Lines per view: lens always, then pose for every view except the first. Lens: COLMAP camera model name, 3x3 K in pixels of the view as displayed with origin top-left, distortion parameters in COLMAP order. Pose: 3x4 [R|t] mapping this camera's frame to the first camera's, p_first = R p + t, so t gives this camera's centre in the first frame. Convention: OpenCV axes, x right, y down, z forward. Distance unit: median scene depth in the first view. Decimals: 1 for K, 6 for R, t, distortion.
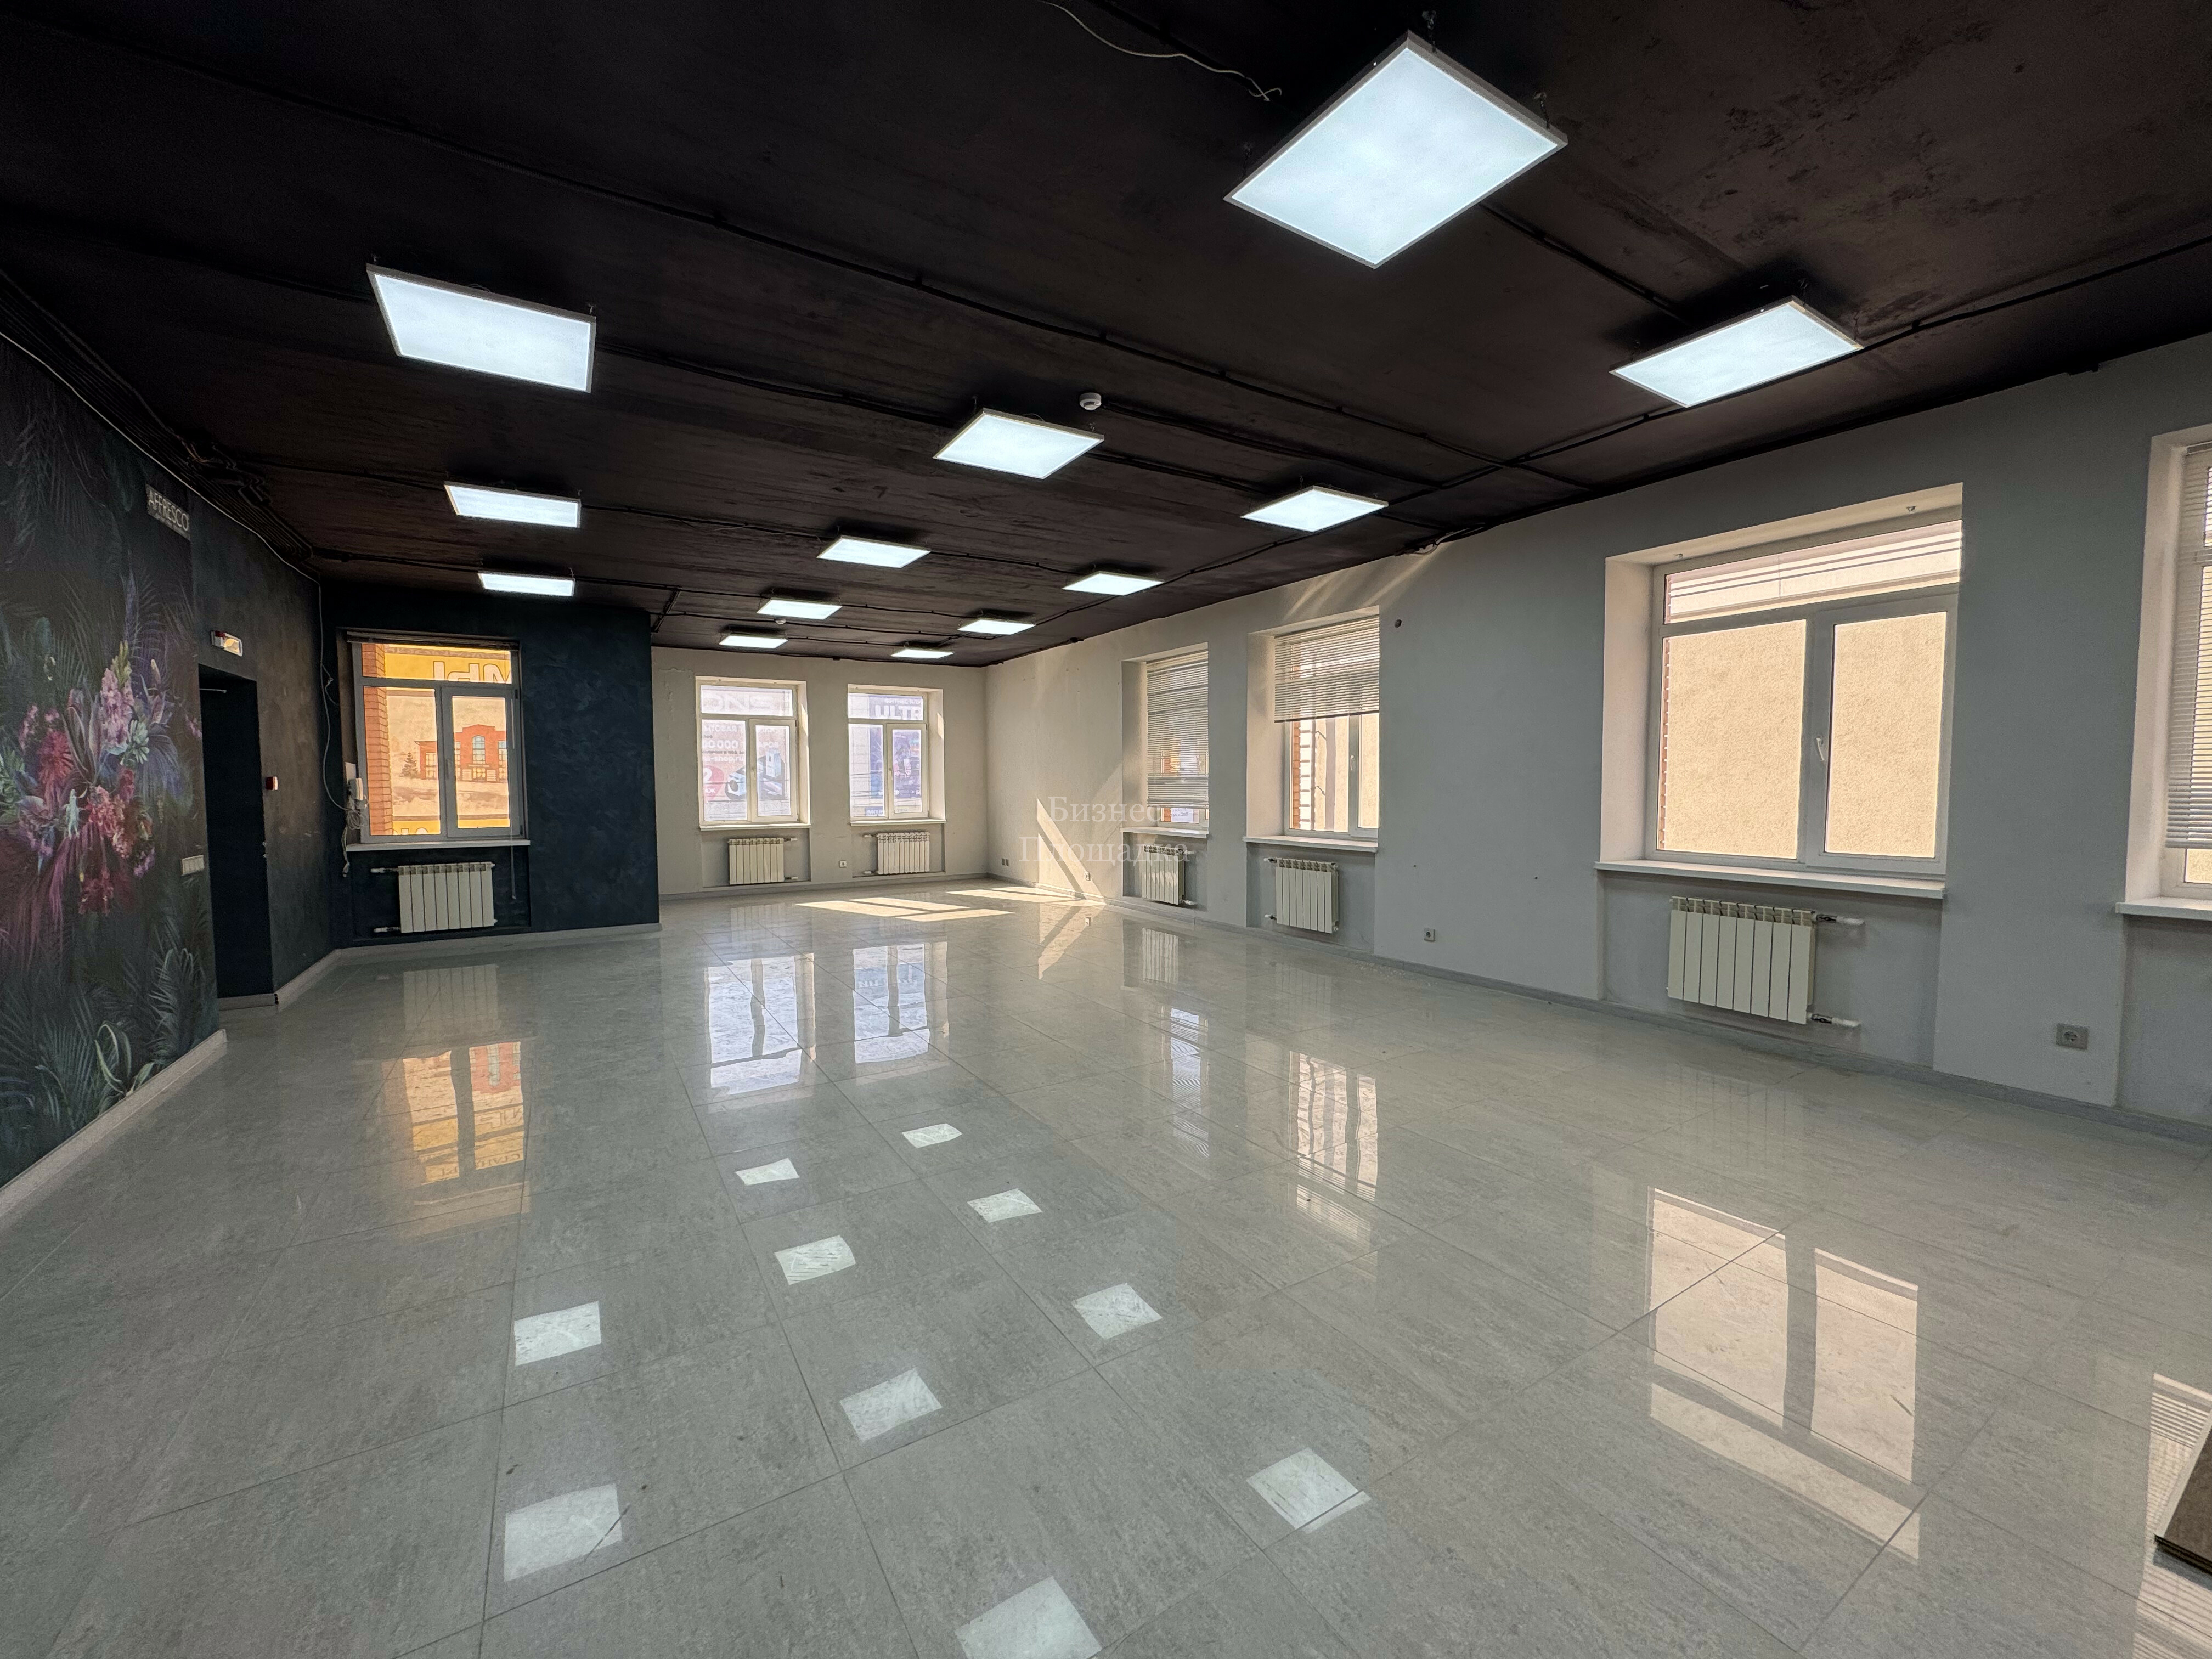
lens RADIAL K [[878.9, 0, 1107.8], [0, 878.9, 827.2], [0, 0, 1]] dist [-0.001832, -0.000327]
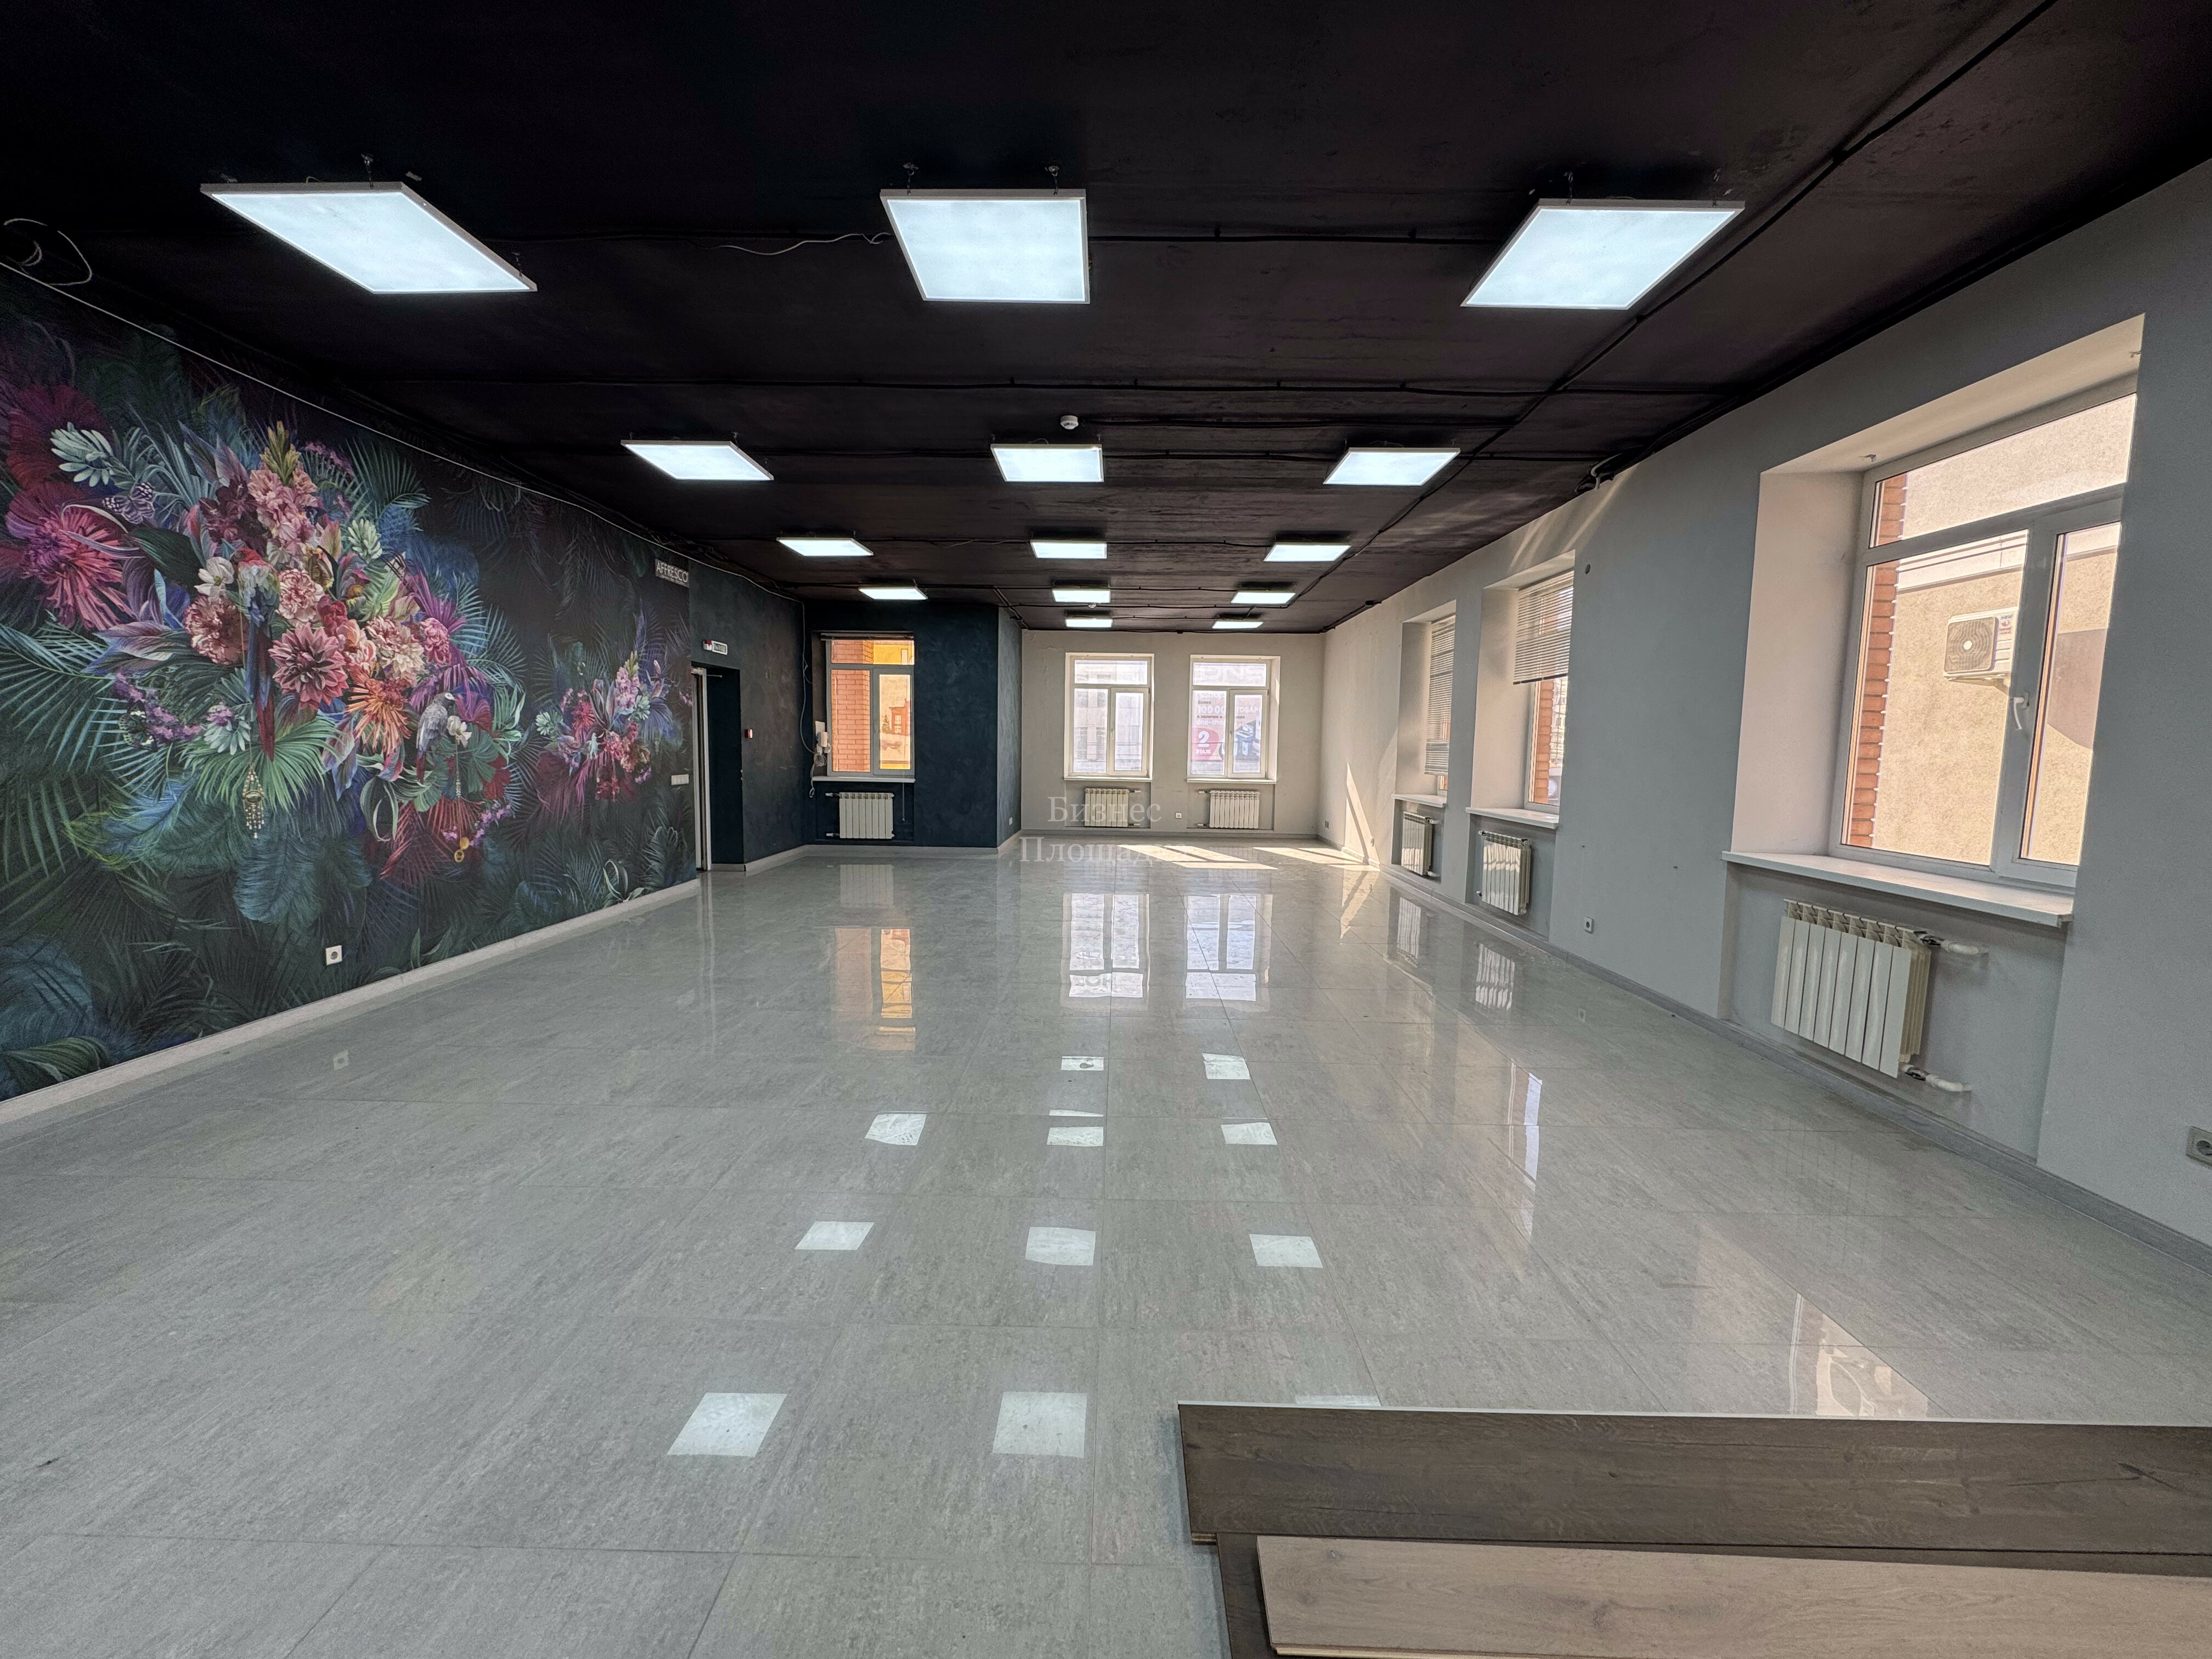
lens RADIAL K [[878.9, 0, 1107.5], [0, 878.9, 825.6], [0, 0, 1]] dist [-0.001832, -0.000327]
pose [[0.841746, 0.069626, -0.535364, 0.560695], [-0.049645, 0.997430, 0.051663, 0.002372], [0.537586, -0.016909, 0.843040, 0.000682]]
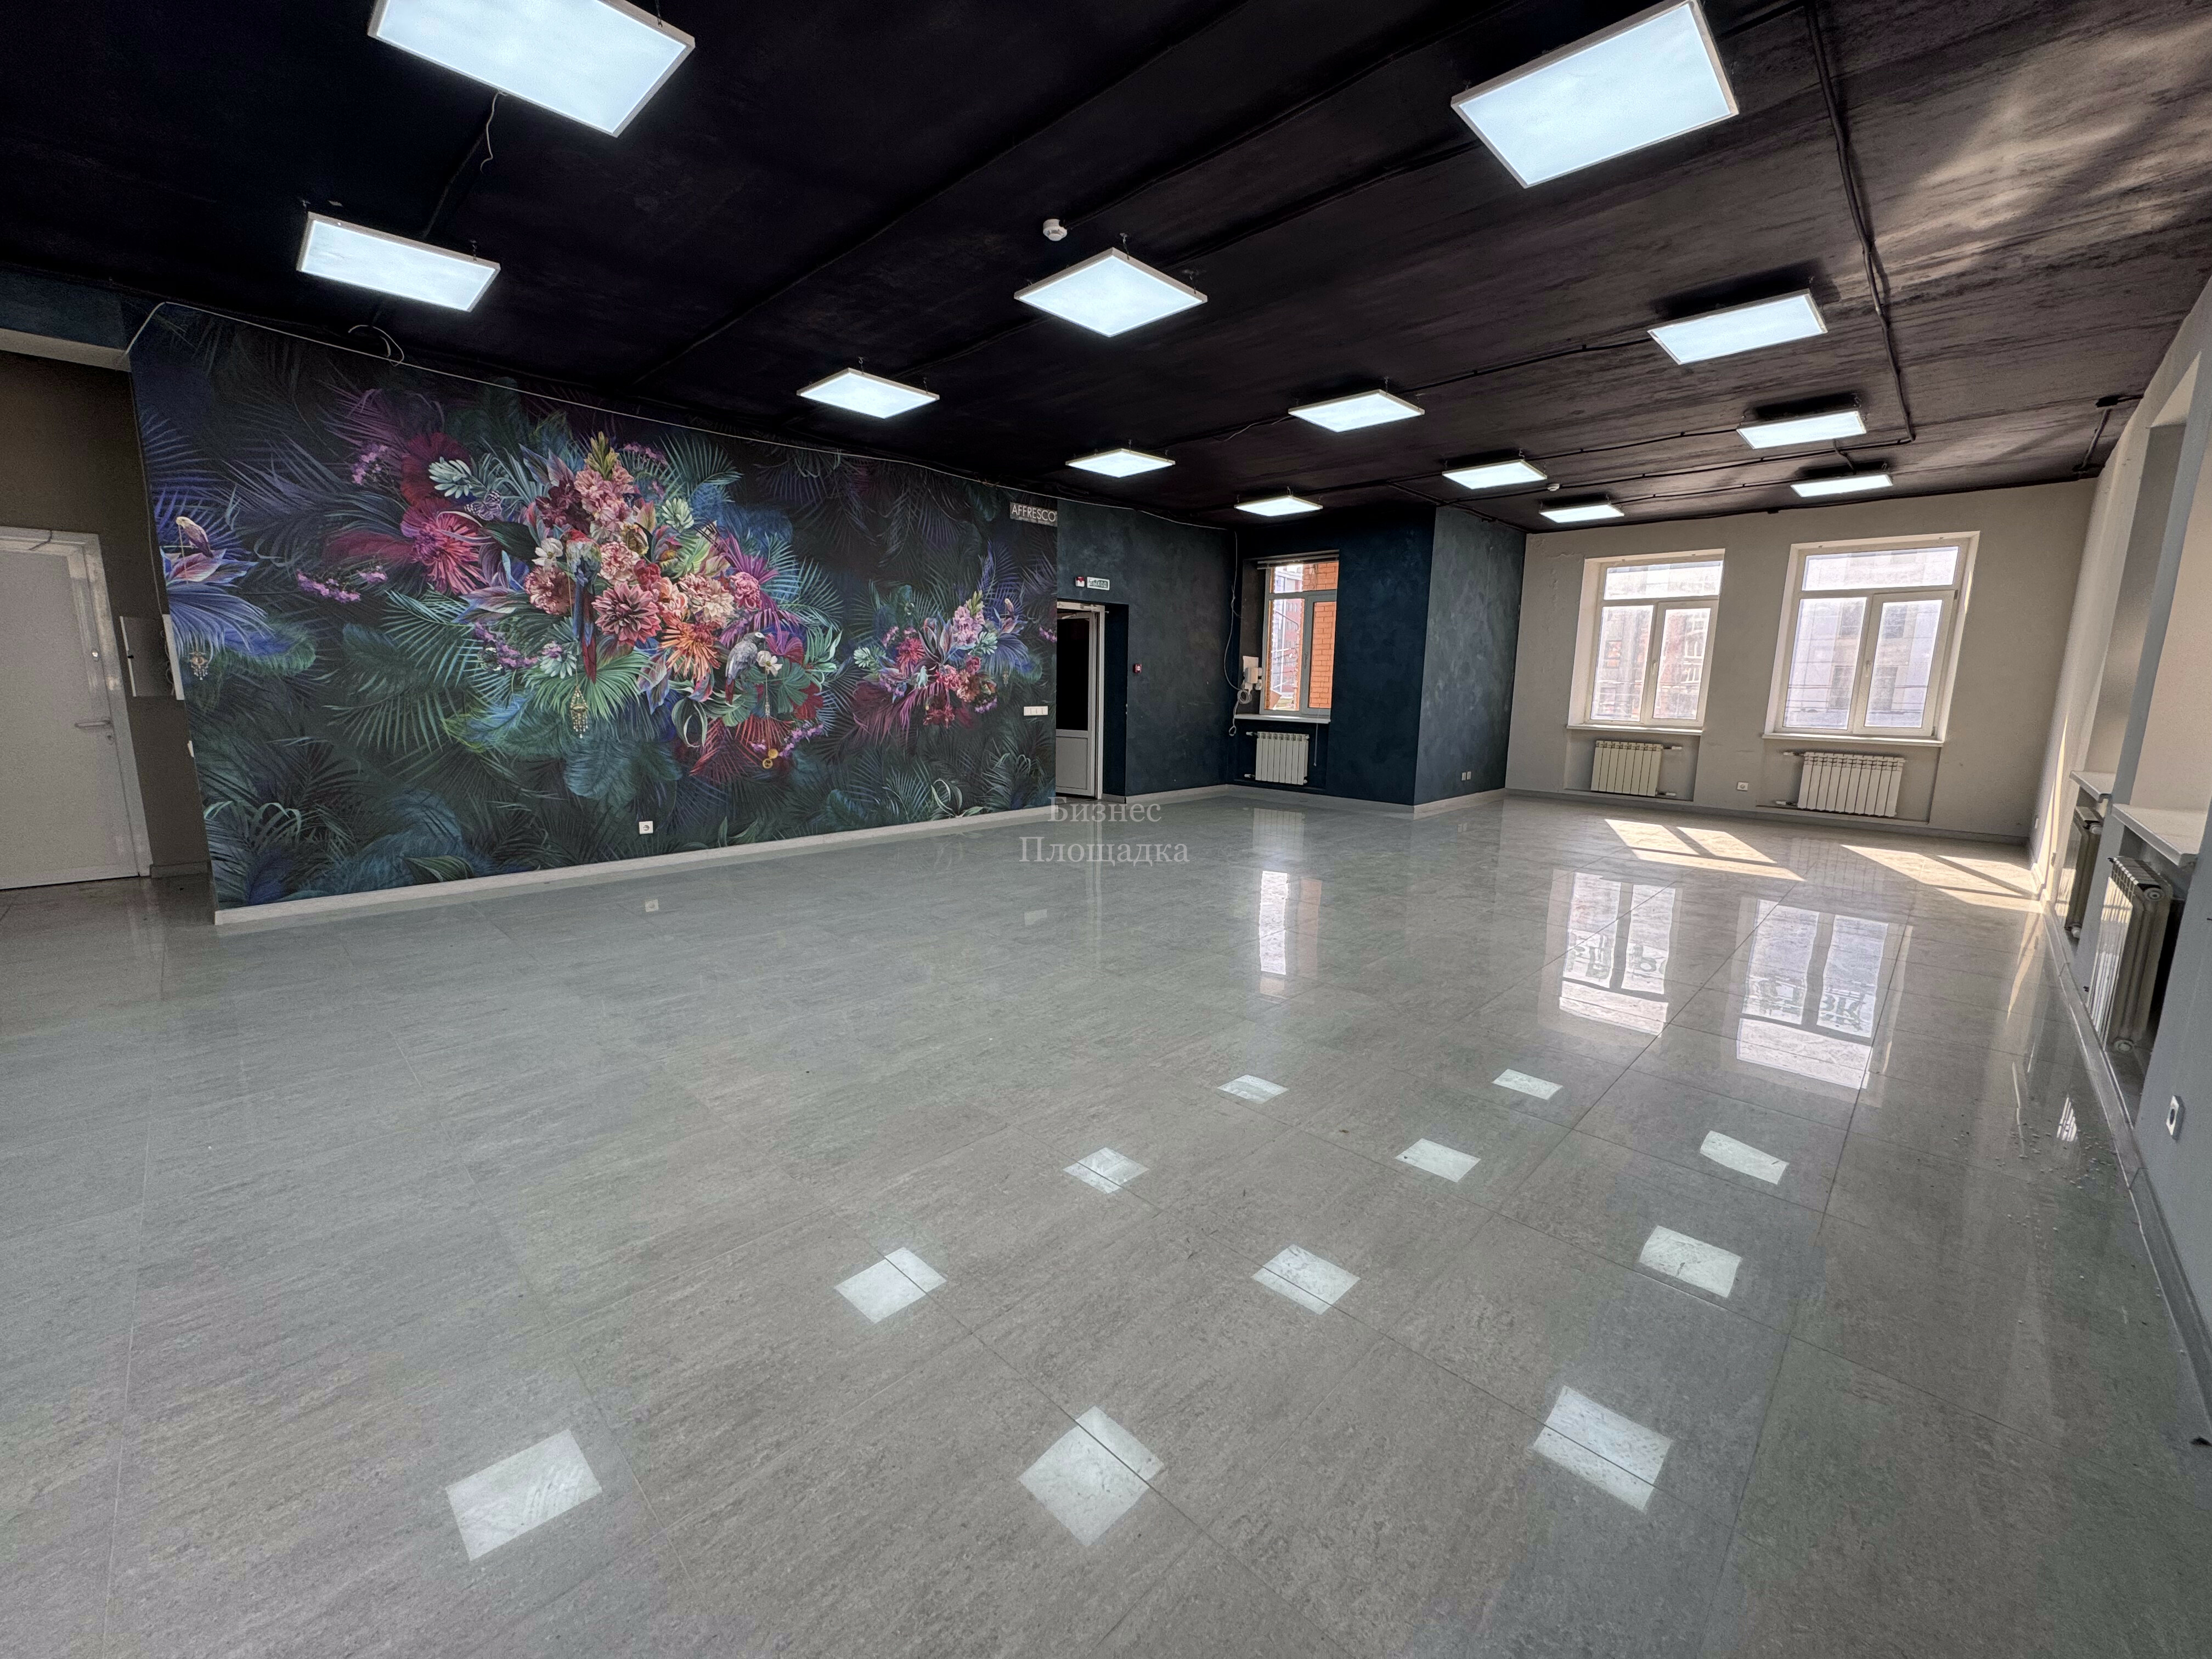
lens RADIAL K [[878.9, 0, 1107.5], [0, 878.9, 825.4], [0, 0, 1]] dist [-0.001832, -0.000327]
pose [[0.240740, 0.171225, -0.955367, 0.759315], [-0.067626, 0.984883, 0.159475, -0.023480], [0.968231, 0.026215, 0.248680, 0.666164]]
